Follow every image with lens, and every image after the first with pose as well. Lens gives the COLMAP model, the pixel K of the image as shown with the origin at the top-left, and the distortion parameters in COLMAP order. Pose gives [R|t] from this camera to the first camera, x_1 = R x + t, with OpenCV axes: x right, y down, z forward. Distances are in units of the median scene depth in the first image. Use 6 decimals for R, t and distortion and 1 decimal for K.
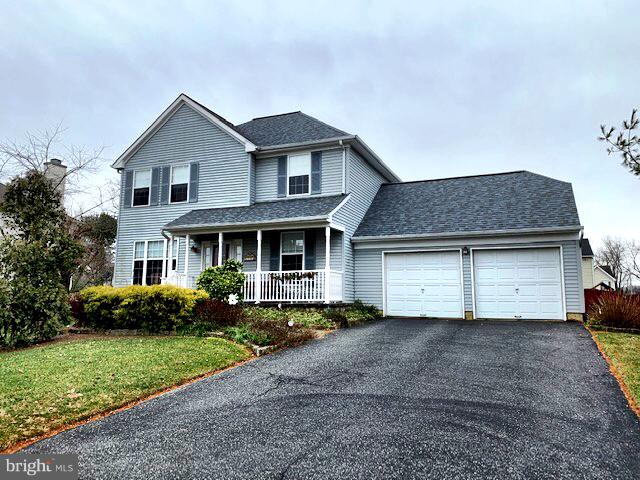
lens RADIAL K [[485.3, 0, 332.4], [0, 485.3, 243.6], [0, 0, 1]] dist [0.021245, -0.034667]
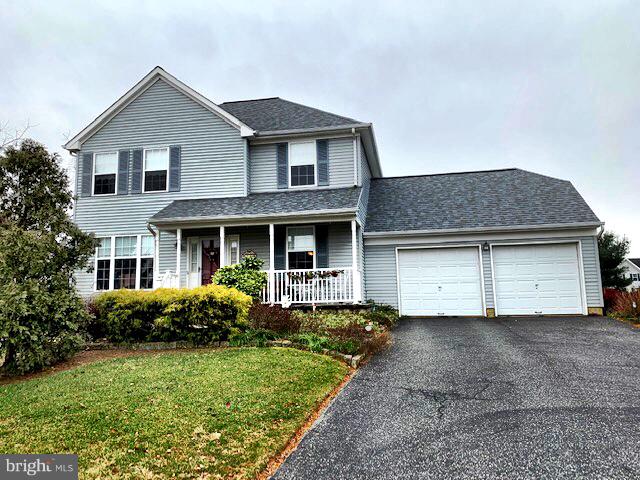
lens RADIAL K [[485.3, 0, 324.6], [0, 485.3, 240.1], [0, 0, 1]] dist [0.021245, -0.034667]
pose [[0.975839, 0.002200, 0.218478, -0.243383], [-0.000174, 0.999957, -0.009292, 0.010245], [-0.218489, 0.009029, 0.975798, 0.109506]]
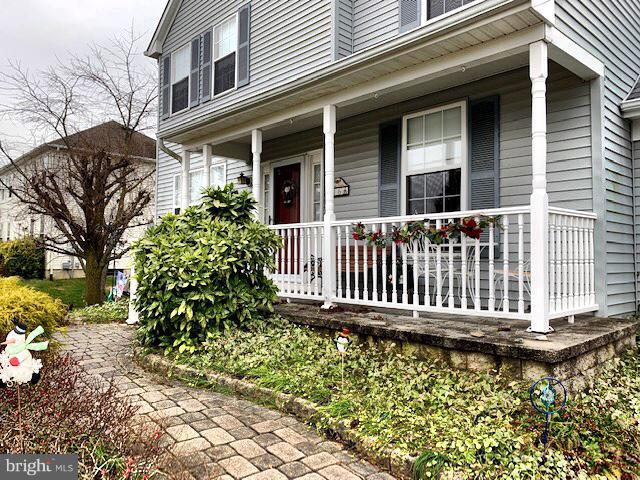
lens RADIAL K [[485.3, 0, 315.3], [0, 485.3, 229.4], [0, 0, 1]] dist [0.021245, -0.034667]
pose [[0.901163, -0.016513, -0.433165, -0.004753], [0.045274, 0.997394, 0.056168, 0.042410], [0.431109, -0.070228, 0.899563, 0.647306]]
